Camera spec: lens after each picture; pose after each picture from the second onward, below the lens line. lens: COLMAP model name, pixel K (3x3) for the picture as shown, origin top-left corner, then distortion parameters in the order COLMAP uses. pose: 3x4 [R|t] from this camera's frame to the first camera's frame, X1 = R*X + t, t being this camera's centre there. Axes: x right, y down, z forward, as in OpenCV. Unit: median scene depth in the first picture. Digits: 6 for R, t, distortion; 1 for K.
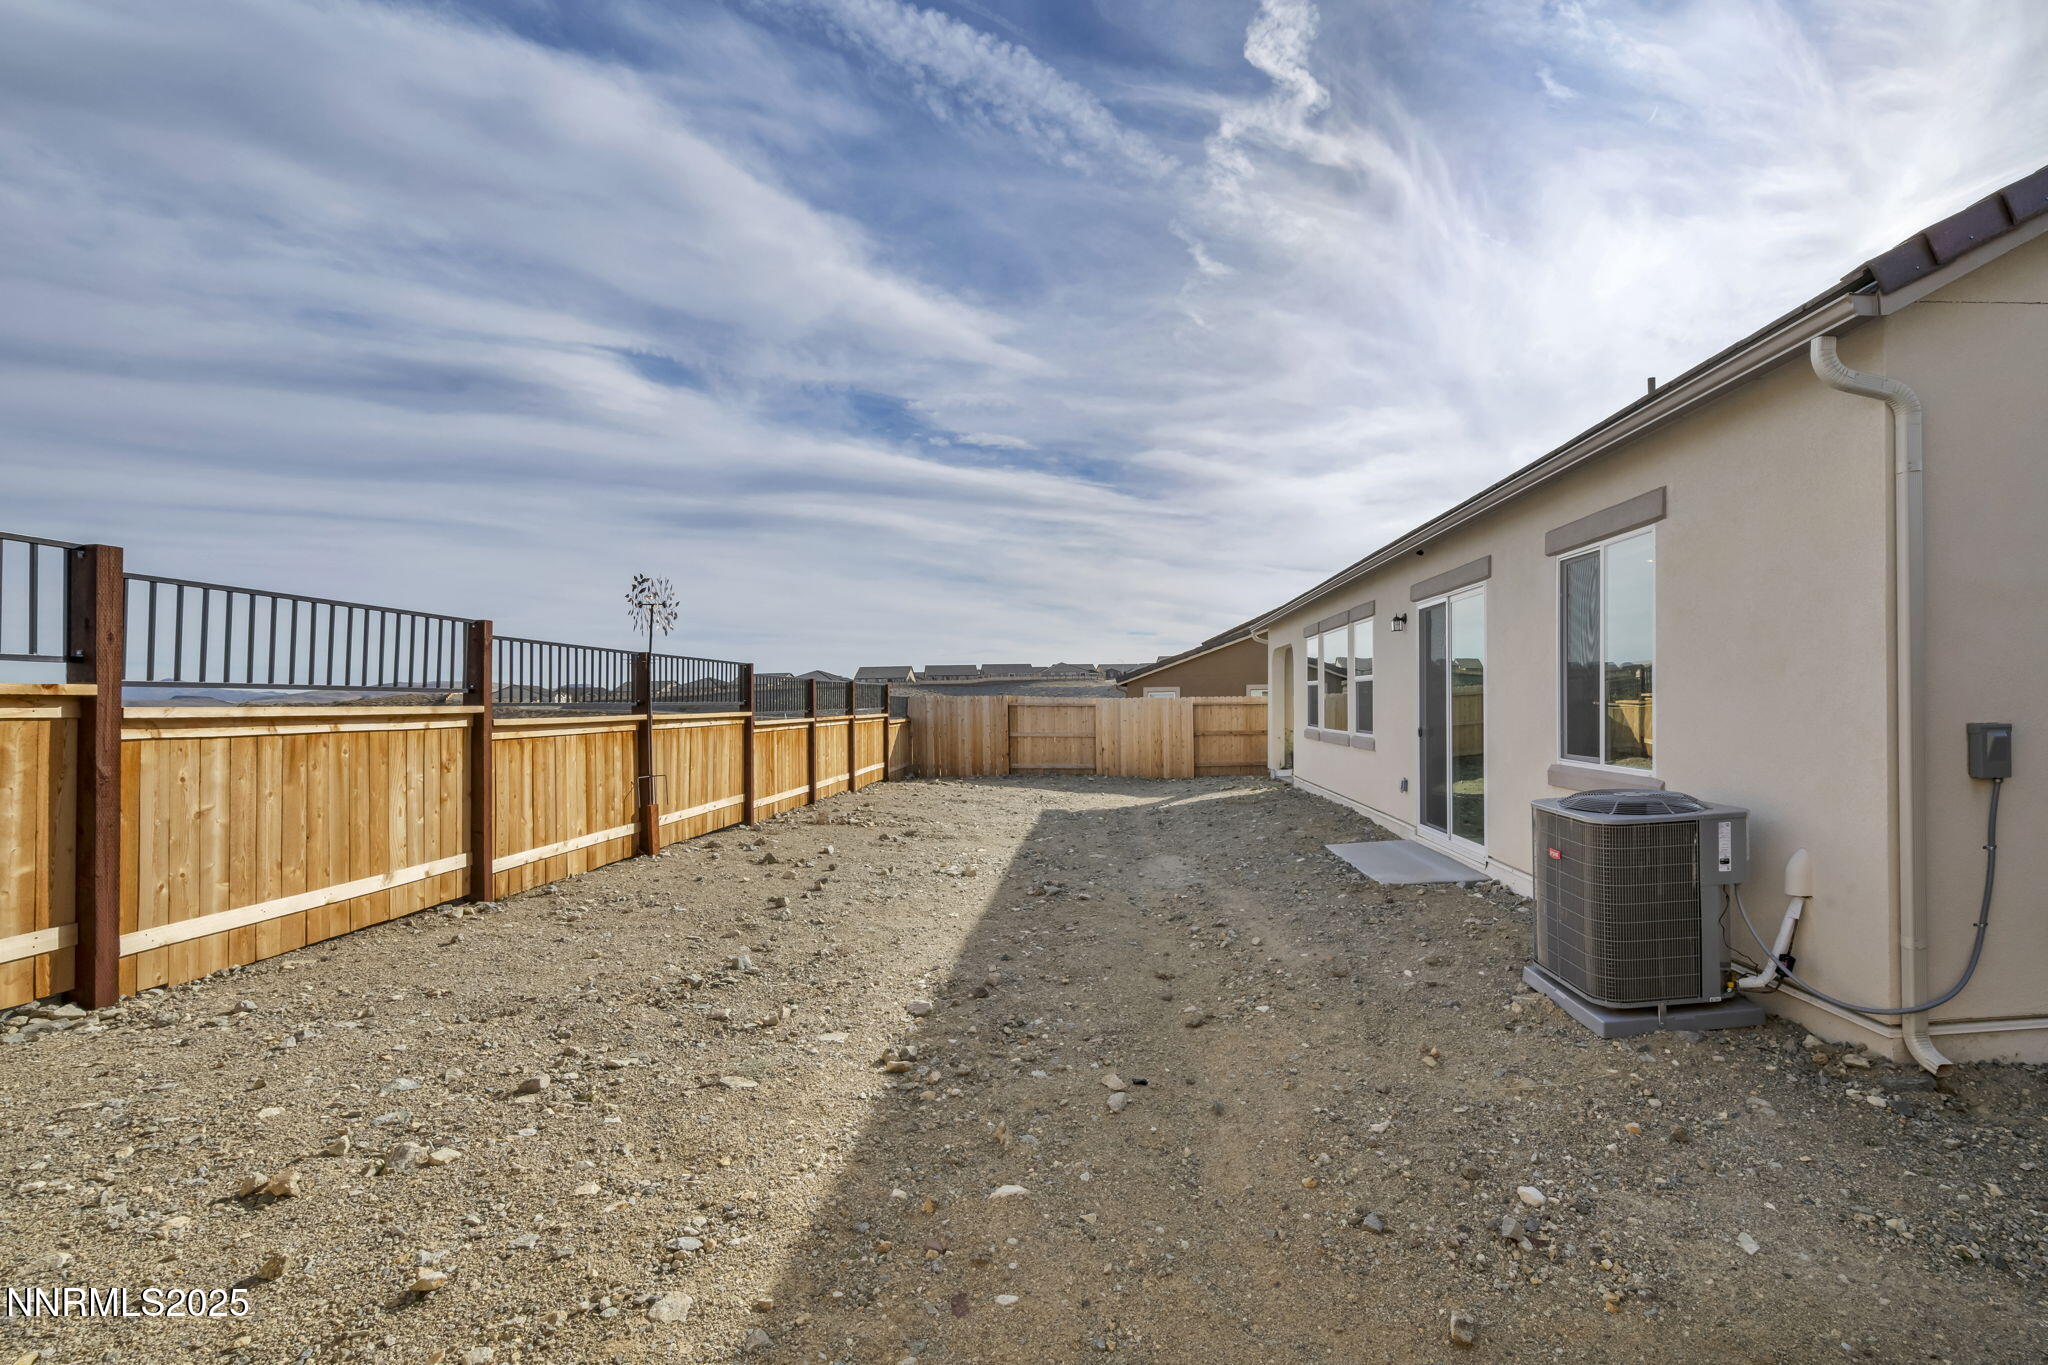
lens RADIAL K [[890.5, 0, 1195.4], [0, 890.5, 694.9], [0, 0, 1]] dist [-0.001275, -0.000204]
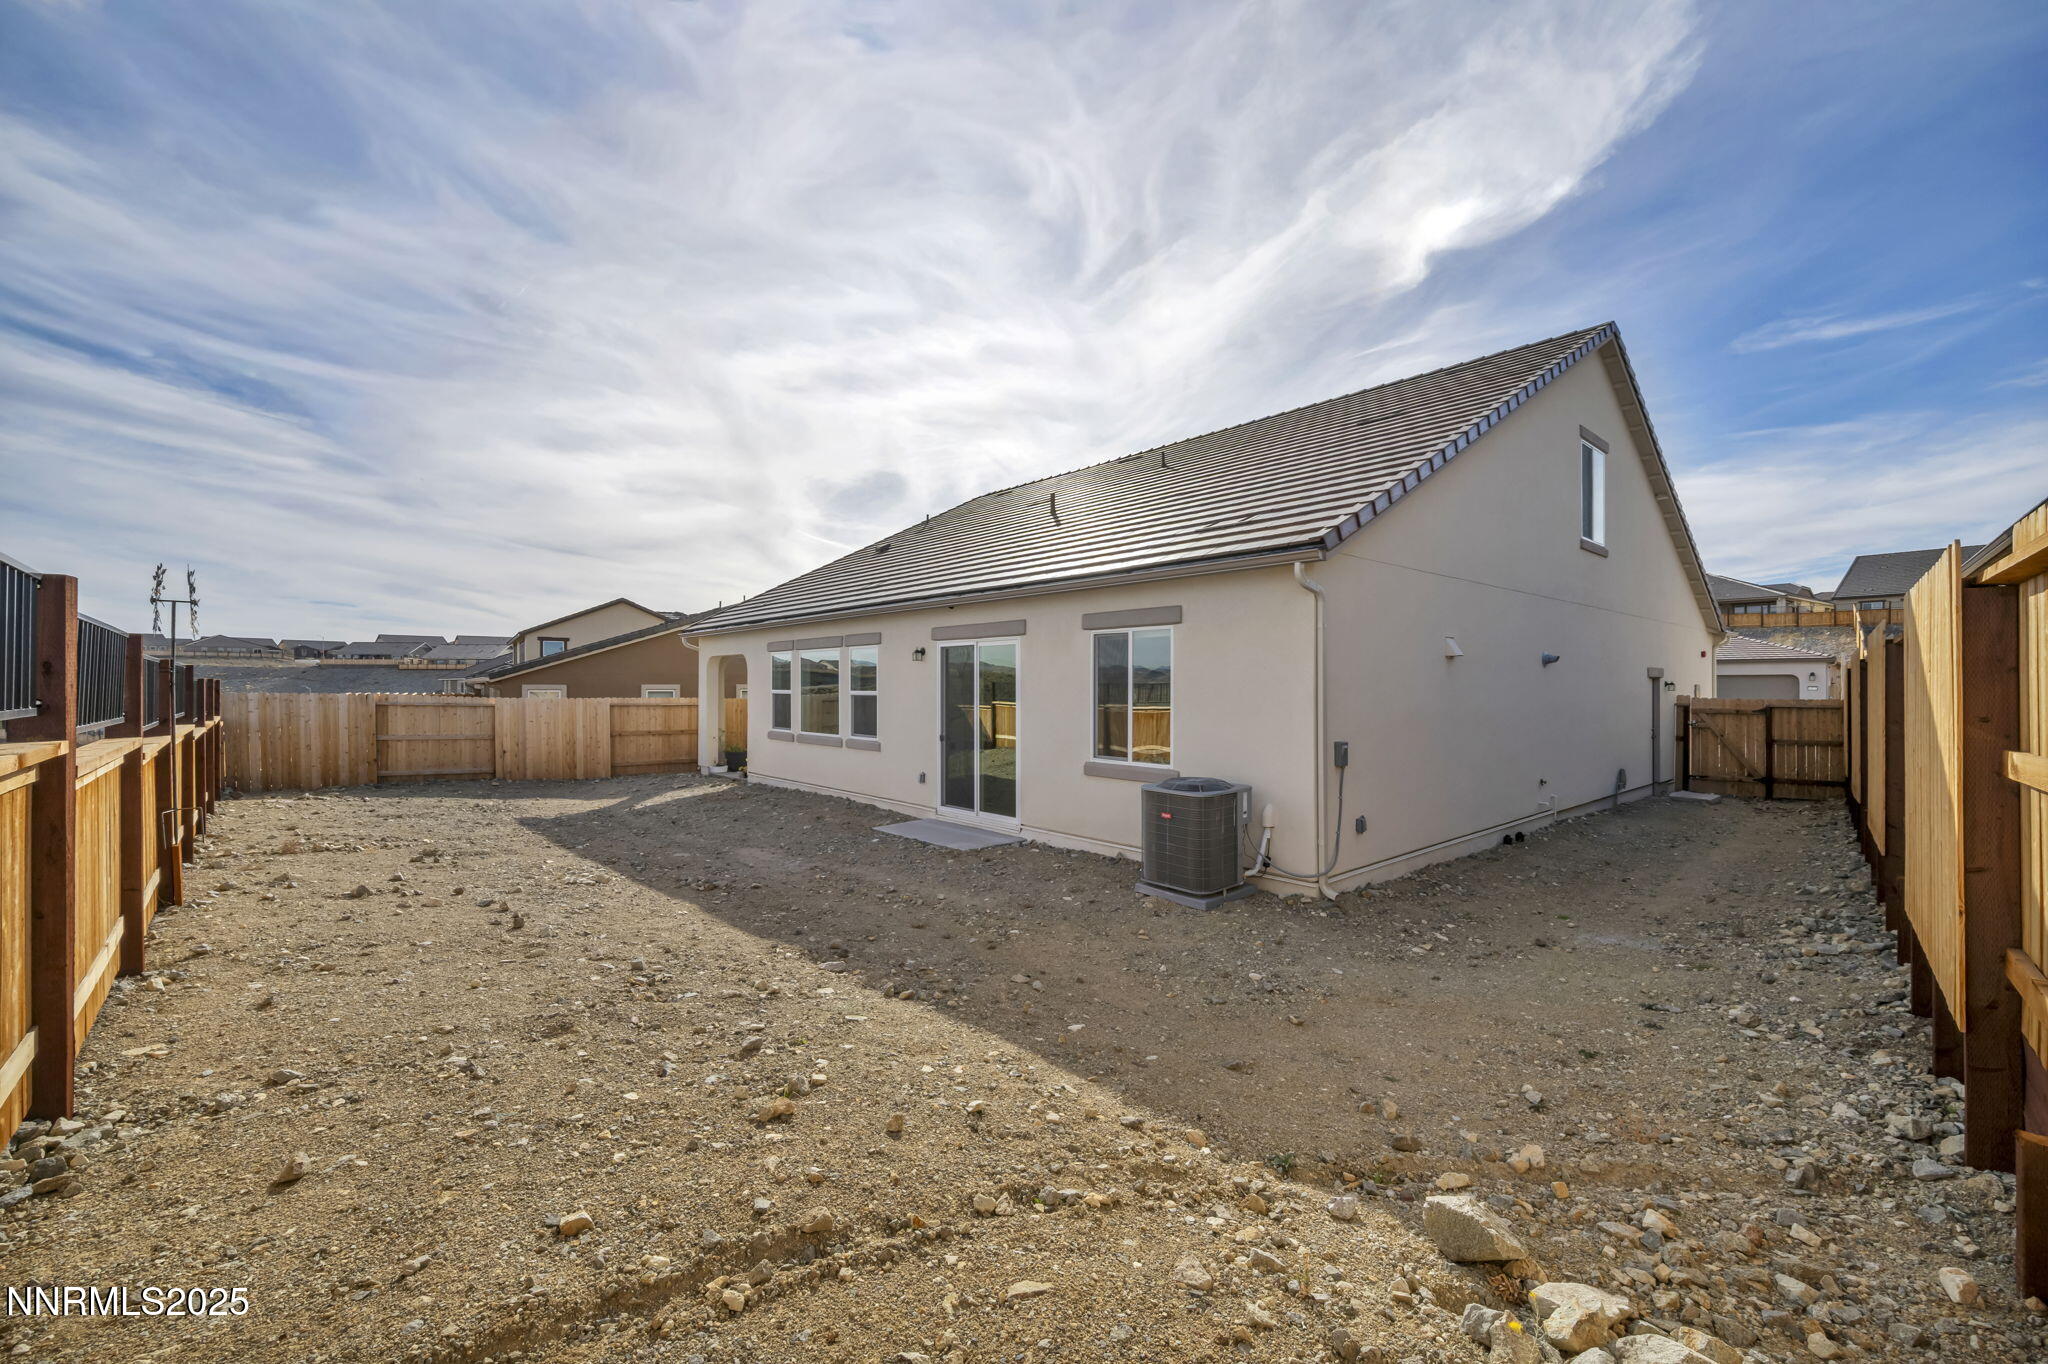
lens RADIAL K [[820.9, 0, 1024.0], [0, 820.9, 682.0], [0, 0, 1]] dist [-0.000120, -0.000095]
pose [[0.801107, 0.023782, 0.598049, -0.396262], [-0.020798, 0.999713, -0.011895, -0.031047], [-0.598160, -0.002909, 0.801371, -0.071329]]
